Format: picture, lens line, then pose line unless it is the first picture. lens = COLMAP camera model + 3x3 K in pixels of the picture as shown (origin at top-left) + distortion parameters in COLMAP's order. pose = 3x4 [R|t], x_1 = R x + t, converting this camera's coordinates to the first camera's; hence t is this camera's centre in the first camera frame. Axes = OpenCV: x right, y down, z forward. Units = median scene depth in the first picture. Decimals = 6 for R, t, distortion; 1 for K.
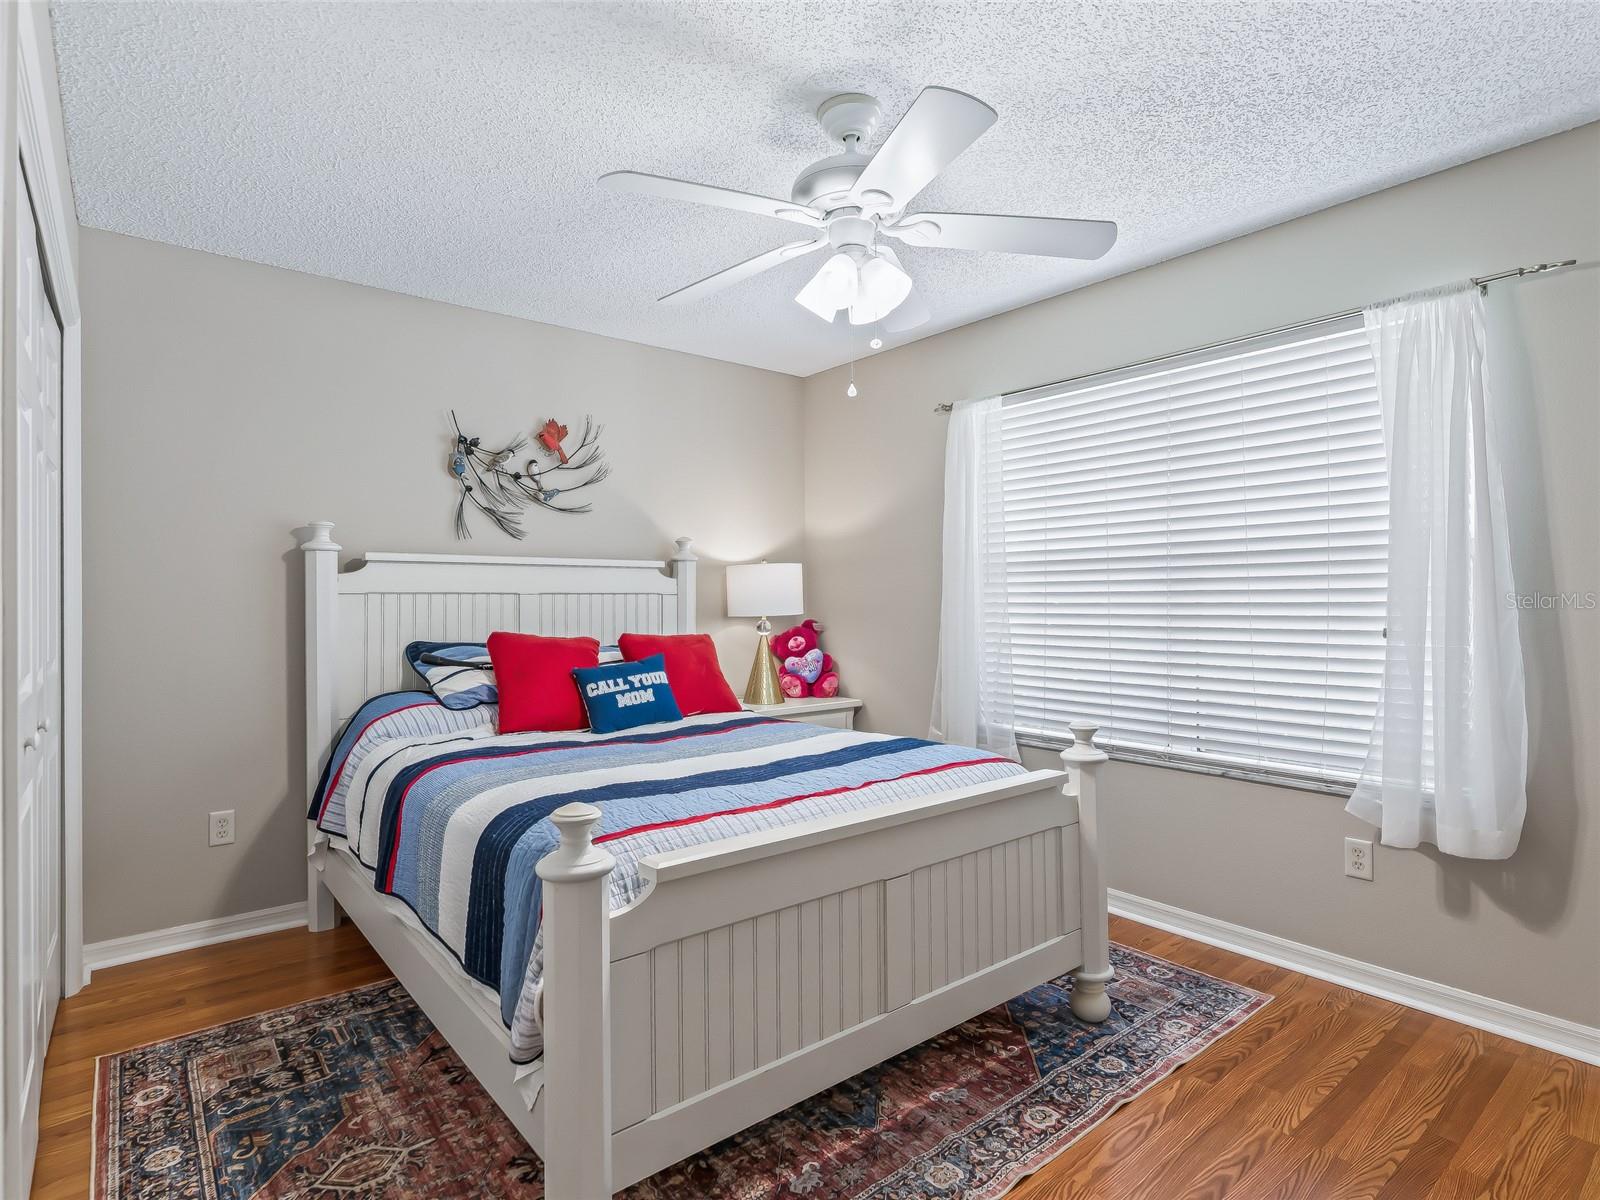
lens RADIAL K [[825.9, 0, 792.2], [0, 825.9, 601.4], [0, 0, 1]] dist [-0.002819, 0.000056]
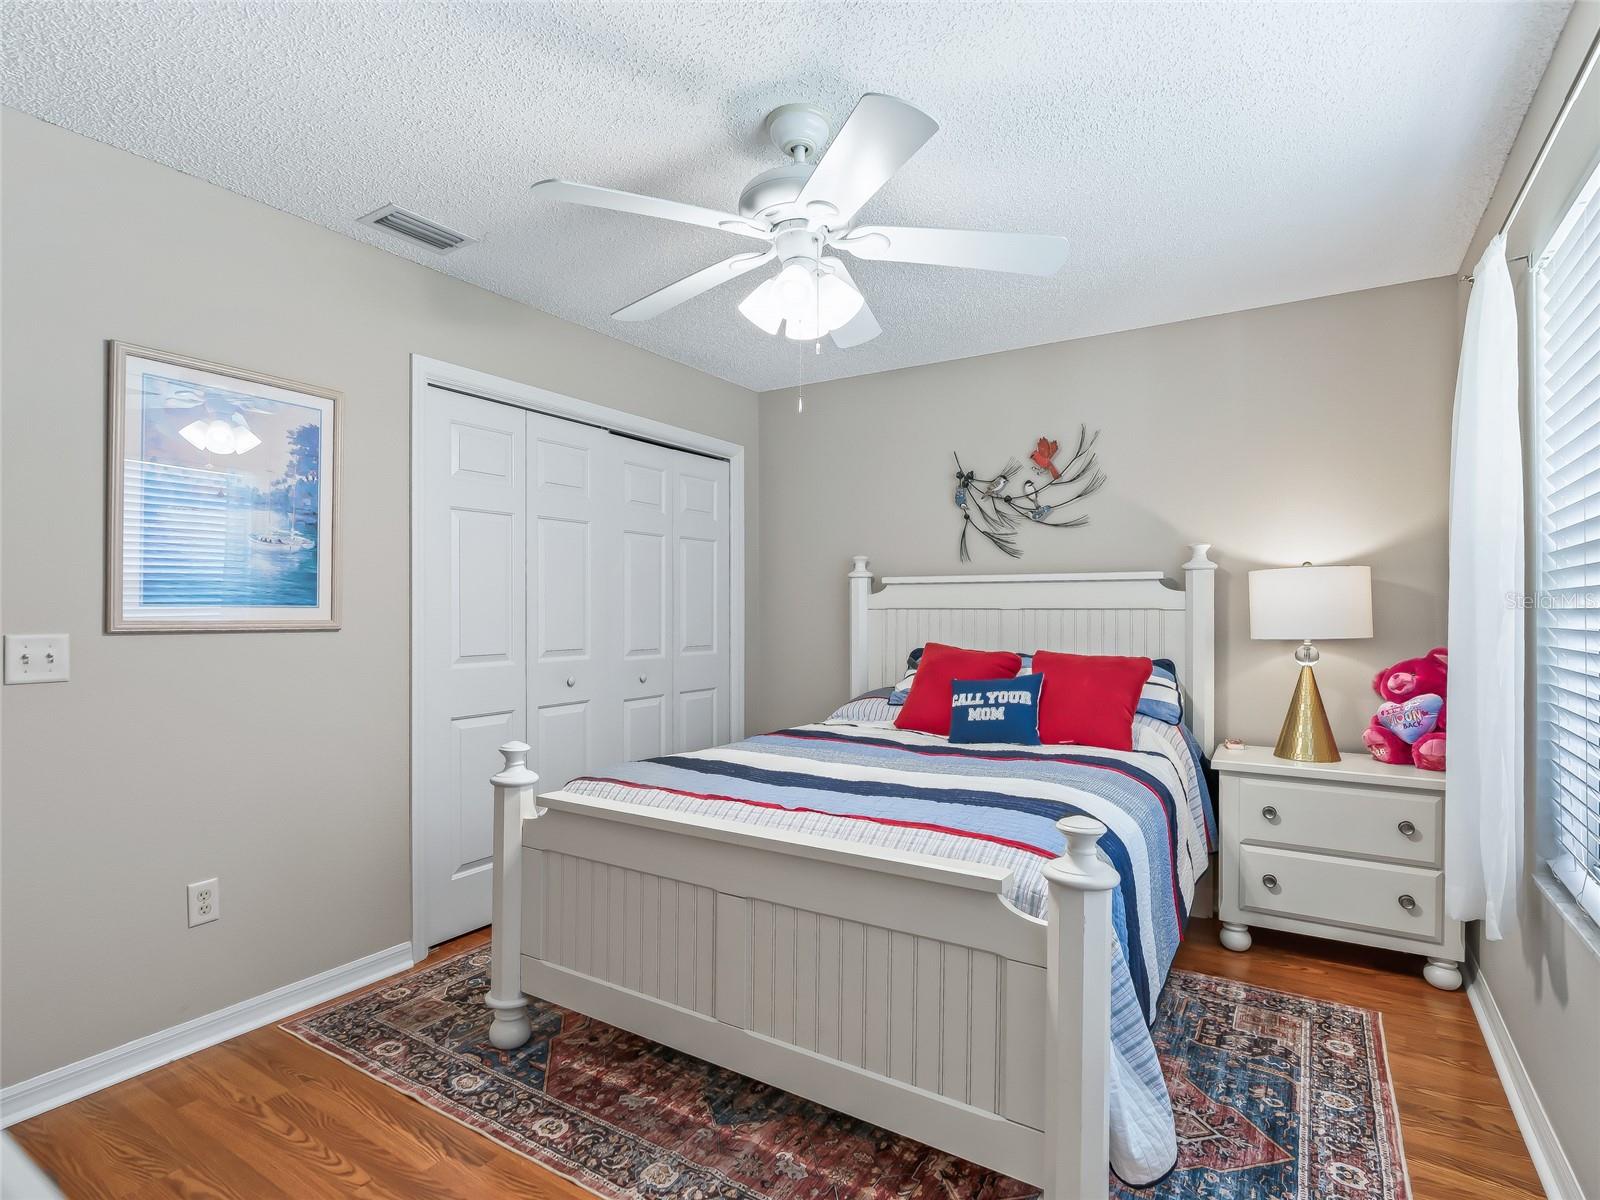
lens RADIAL K [[825.9, 0, 792.2], [0, 825.9, 601.4], [0, 0, 1]] dist [-0.002819, 0.000056]
pose [[0.315120, -0.009766, -0.949002, 0.668472], [-0.004432, 0.999921, -0.011762, -0.006364], [0.949042, 0.007913, 0.315051, 0.450665]]
